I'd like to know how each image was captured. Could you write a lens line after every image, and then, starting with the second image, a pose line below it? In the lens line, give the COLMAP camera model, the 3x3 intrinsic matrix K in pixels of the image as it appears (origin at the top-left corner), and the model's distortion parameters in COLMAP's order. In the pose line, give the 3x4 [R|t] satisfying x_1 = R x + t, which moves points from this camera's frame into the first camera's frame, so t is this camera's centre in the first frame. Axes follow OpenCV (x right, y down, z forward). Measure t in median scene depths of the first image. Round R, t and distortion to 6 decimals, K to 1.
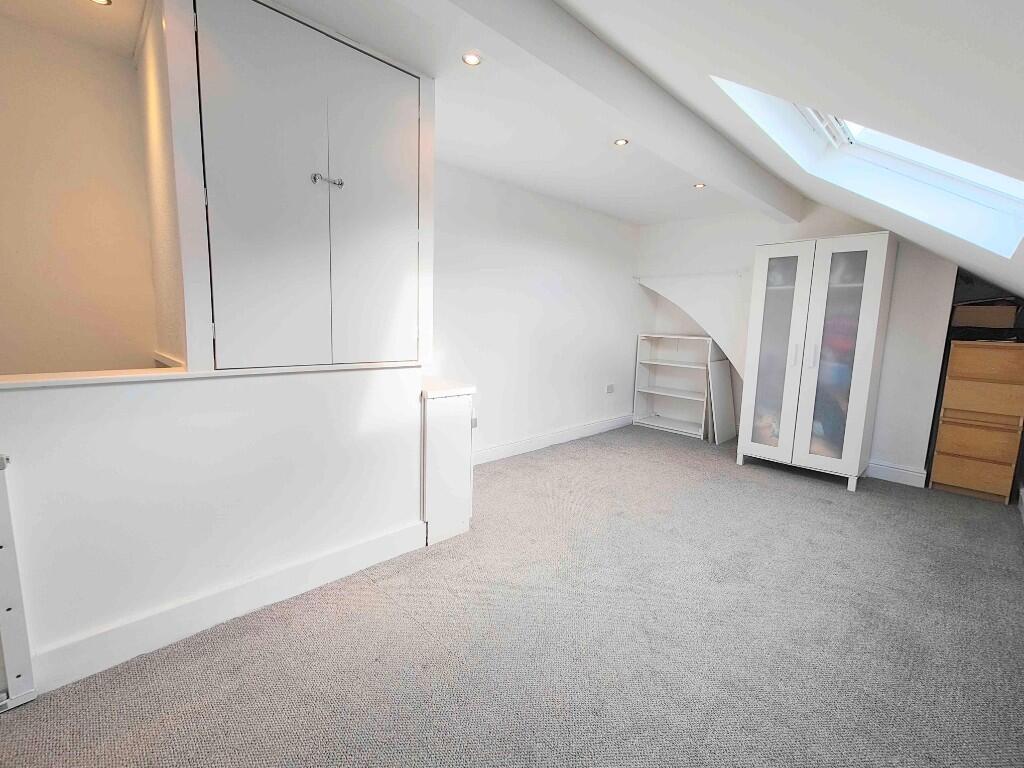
lens RADIAL K [[447.1, 0, 511.7], [0, 447.1, 379.6], [0, 0, 1]] dist [0.002992, 0.000398]
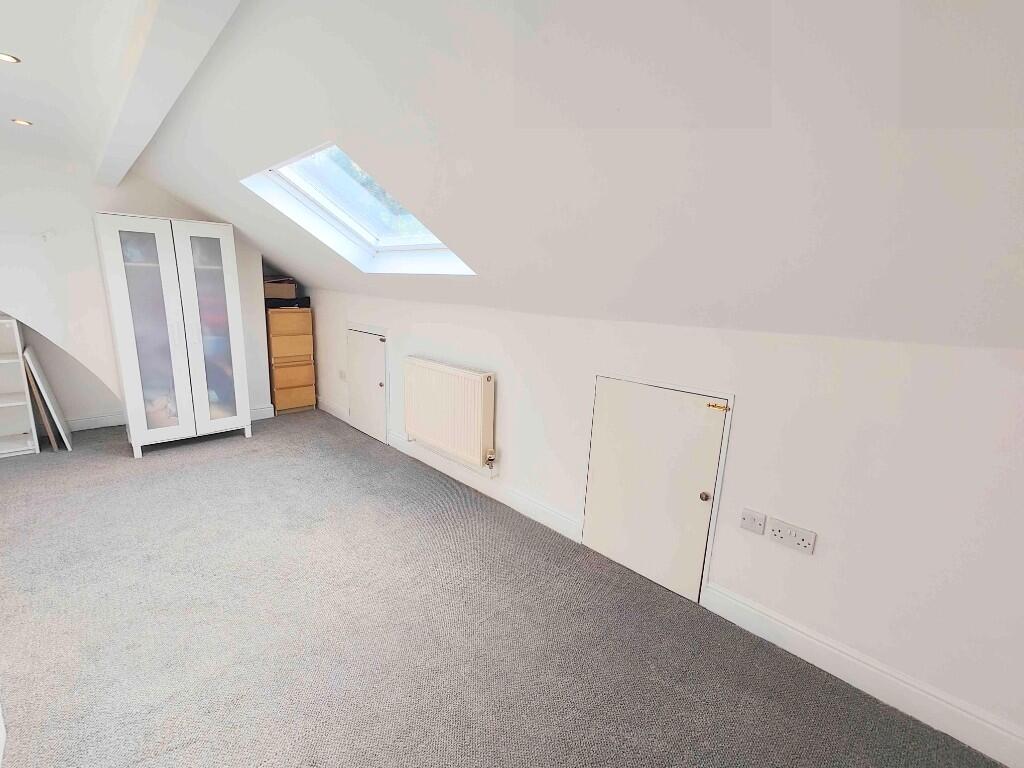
lens RADIAL K [[447.1, 0, 511.7], [0, 447.1, 379.6], [0, 0, 1]] dist [0.002992, 0.000398]
pose [[0.001097, -0.234885, 0.972023, -0.398761], [0.095873, 0.967570, 0.233701, -0.122877], [-0.995393, 0.092935, 0.023580, 0.232132]]
